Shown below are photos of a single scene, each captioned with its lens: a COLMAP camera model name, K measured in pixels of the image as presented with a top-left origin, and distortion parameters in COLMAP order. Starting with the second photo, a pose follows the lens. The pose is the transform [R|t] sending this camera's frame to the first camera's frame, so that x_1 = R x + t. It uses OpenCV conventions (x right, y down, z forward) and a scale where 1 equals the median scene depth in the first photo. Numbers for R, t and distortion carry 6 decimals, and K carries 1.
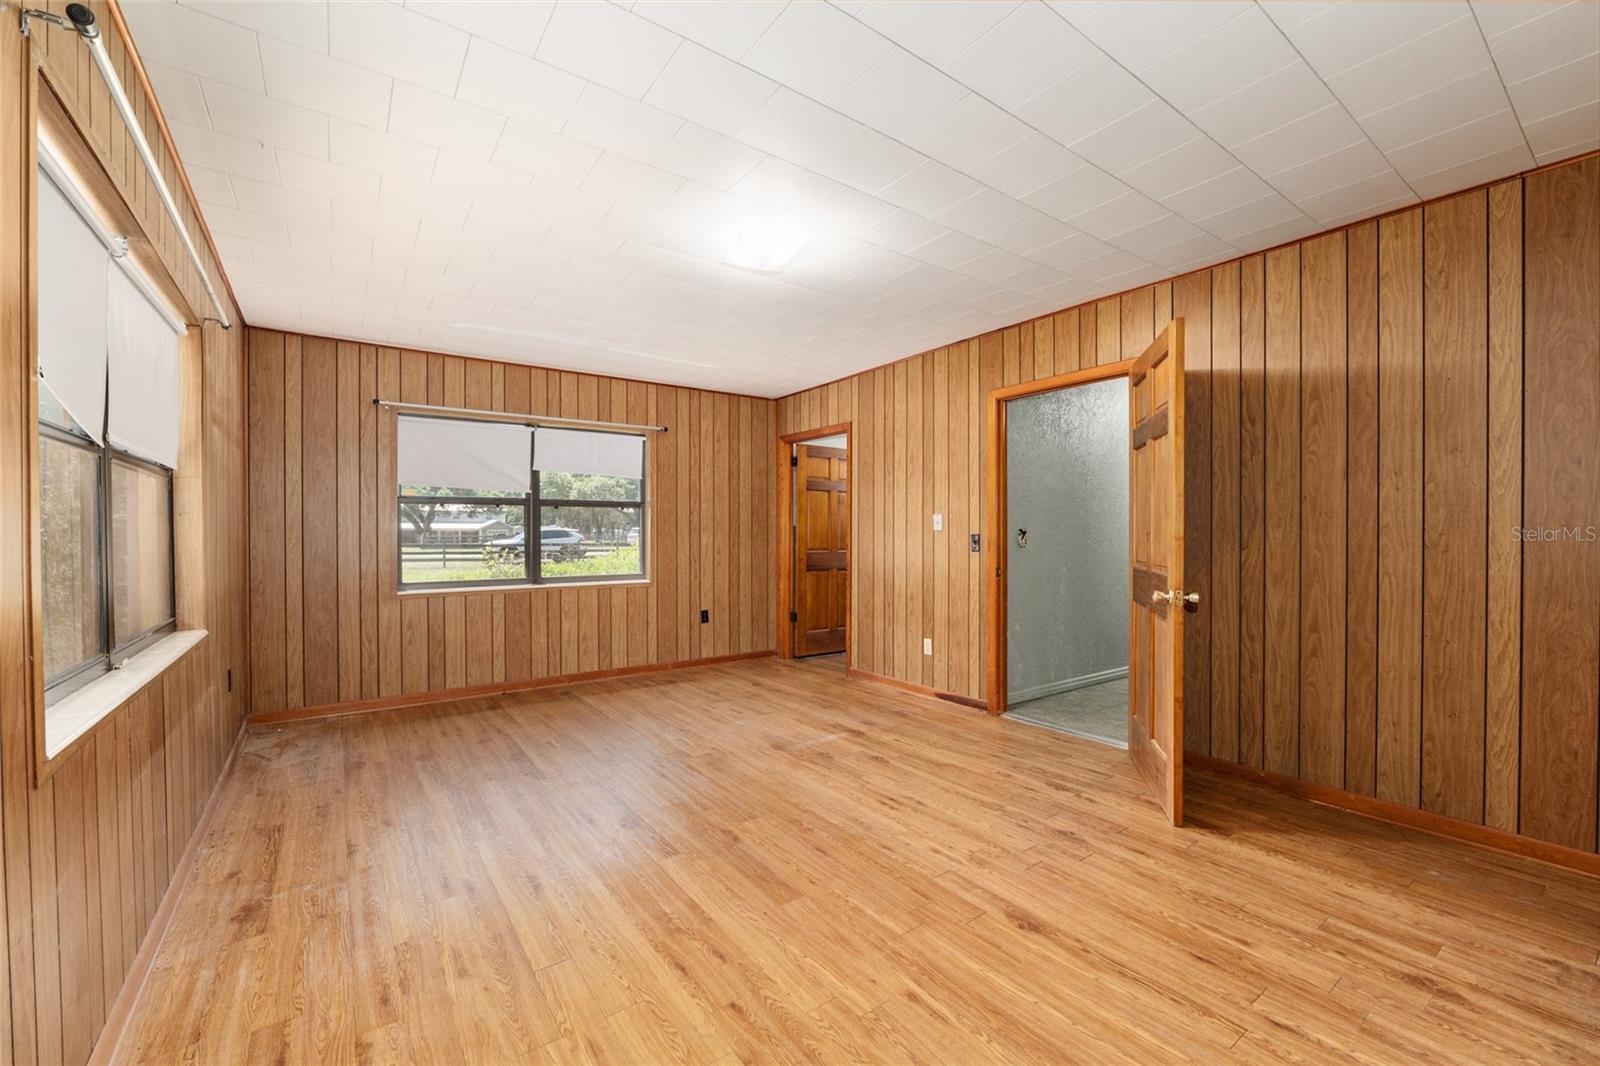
lens RADIAL K [[655.7, 0, 783.2], [0, 655.7, 537.3], [0, 0, 1]] dist [-0.015552, 0.001742]
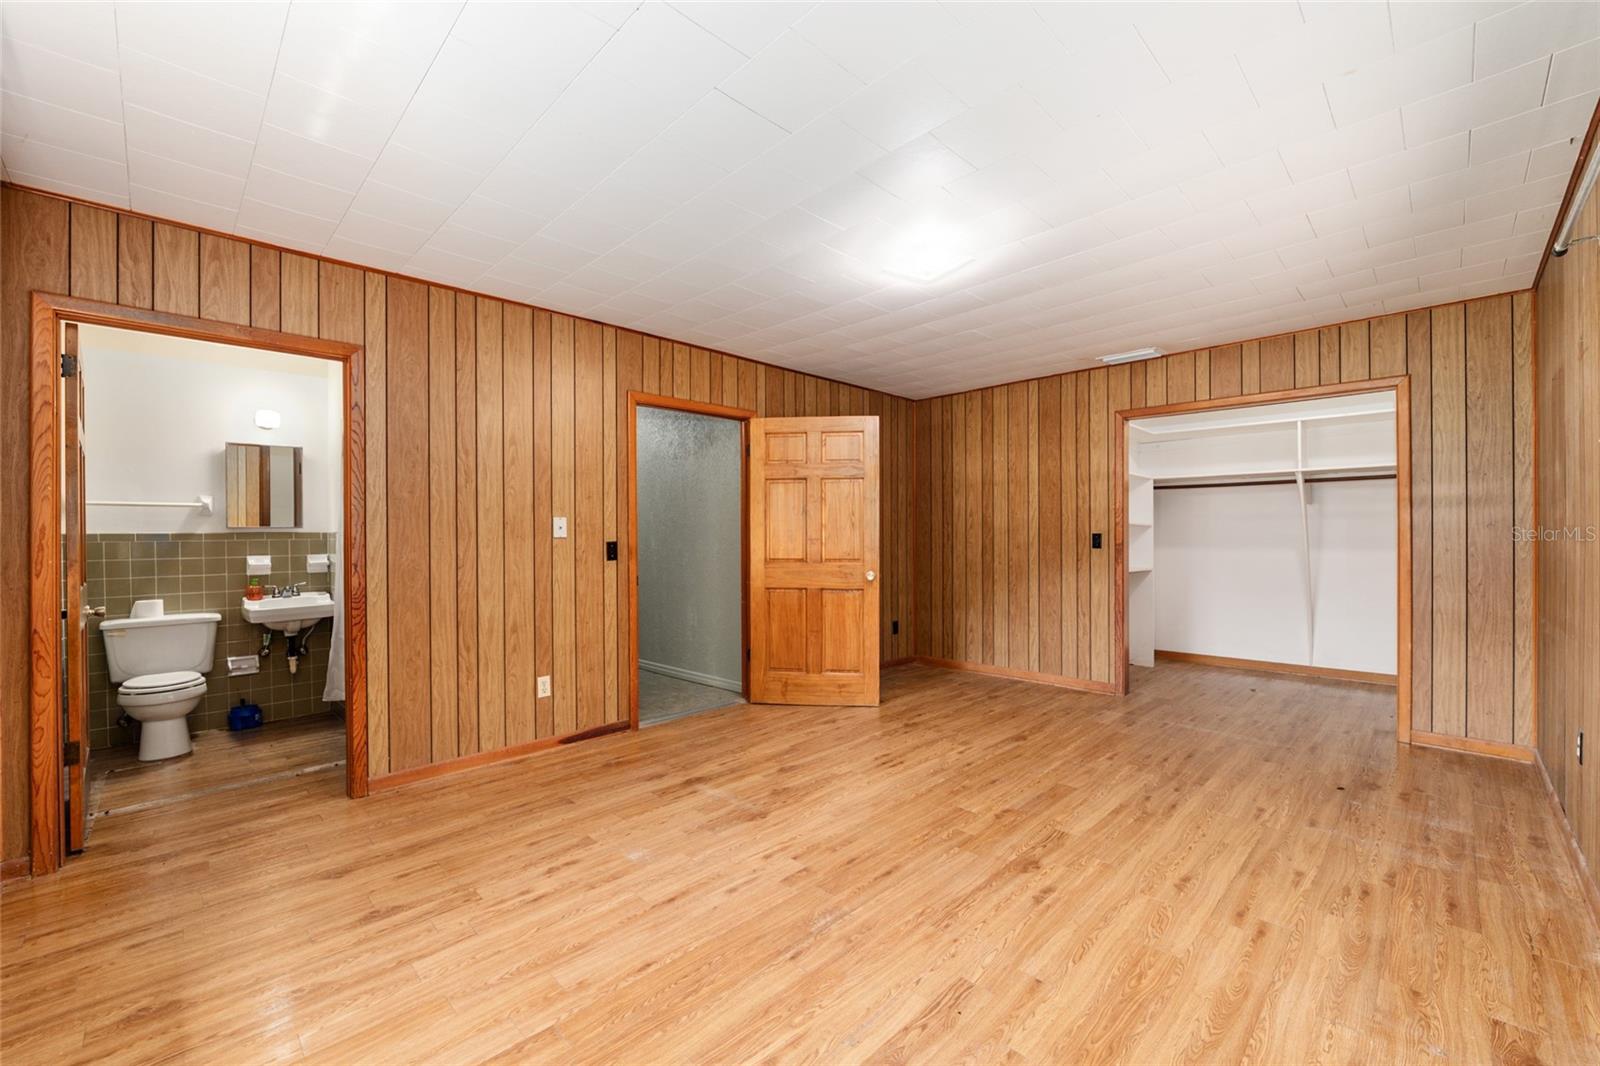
lens RADIAL K [[655.7, 0, 807.7], [0, 655.7, 540.1], [0, 0, 1]] dist [-0.015552, 0.001742]
pose [[-0.184837, -0.002240, 0.982767, -0.794715], [0.012557, 0.999910, 0.004641, -0.009324], [-0.982689, 0.013199, -0.184792, 1.101272]]
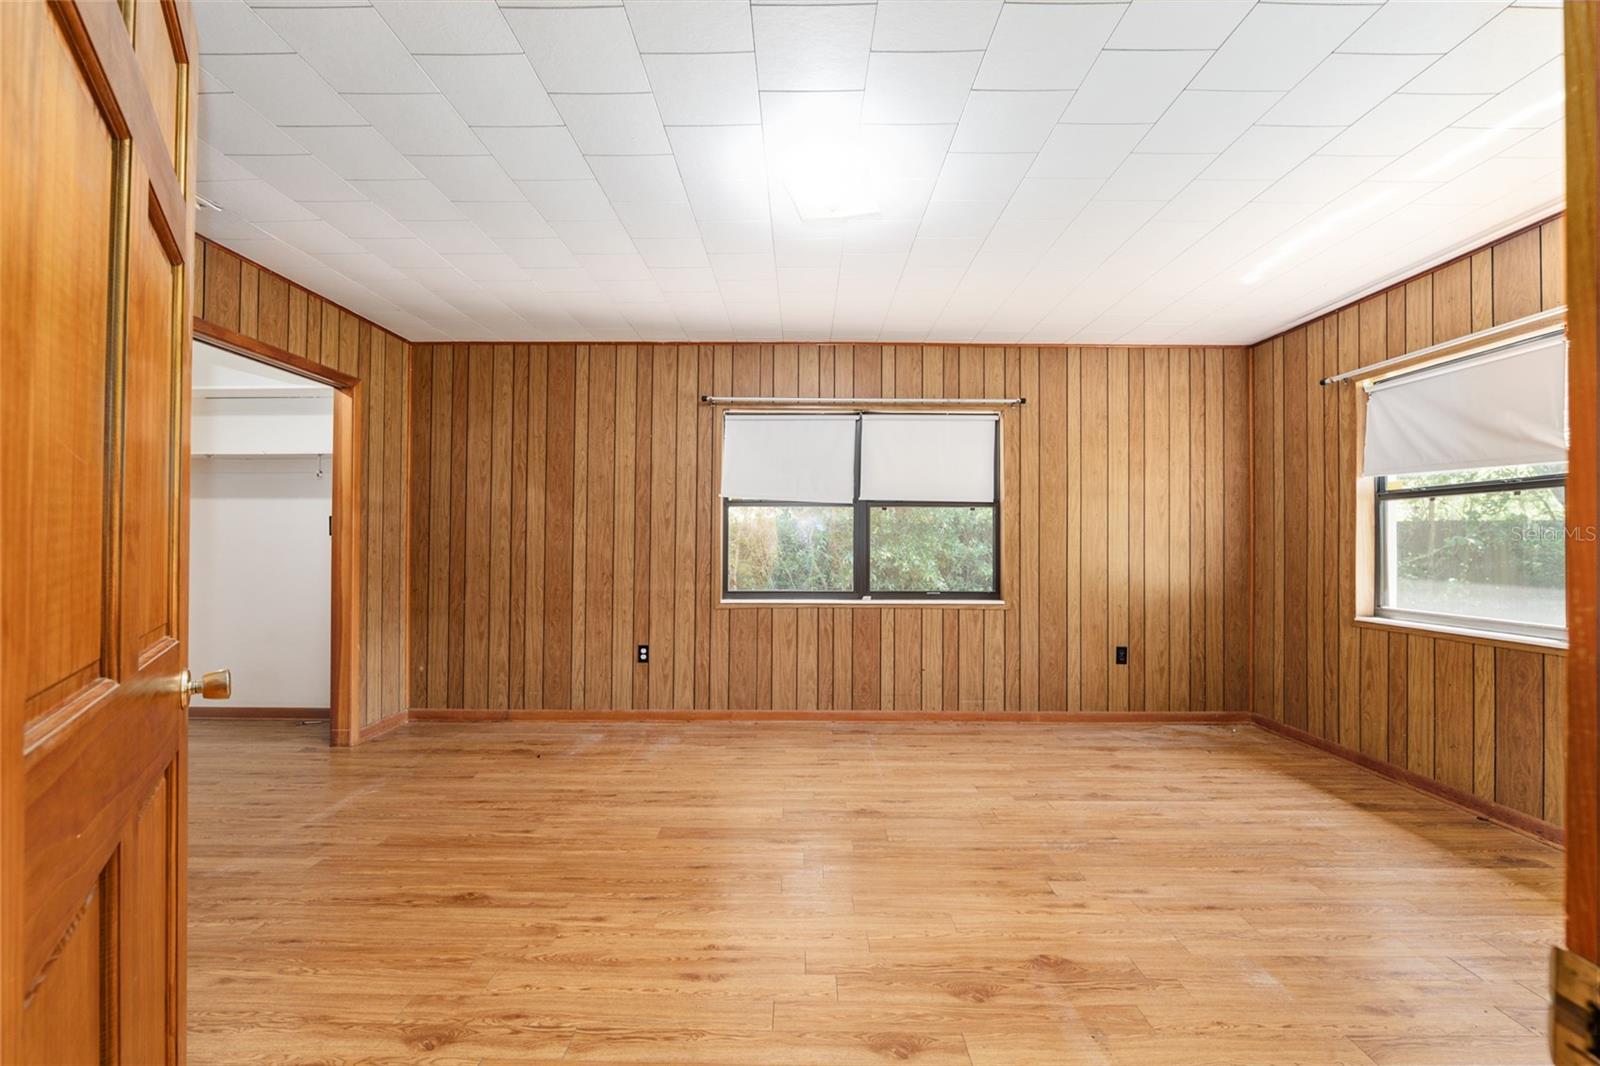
lens RADIAL K [[655.7, 0, 802.3], [0, 655.7, 530.2], [0, 0, 1]] dist [-0.015552, 0.001742]
pose [[-0.570784, -0.015591, -0.820952, 0.527174], [-0.009164, 0.999878, -0.012617, -0.002491], [0.821049, 0.000322, -0.570857, 1.149773]]
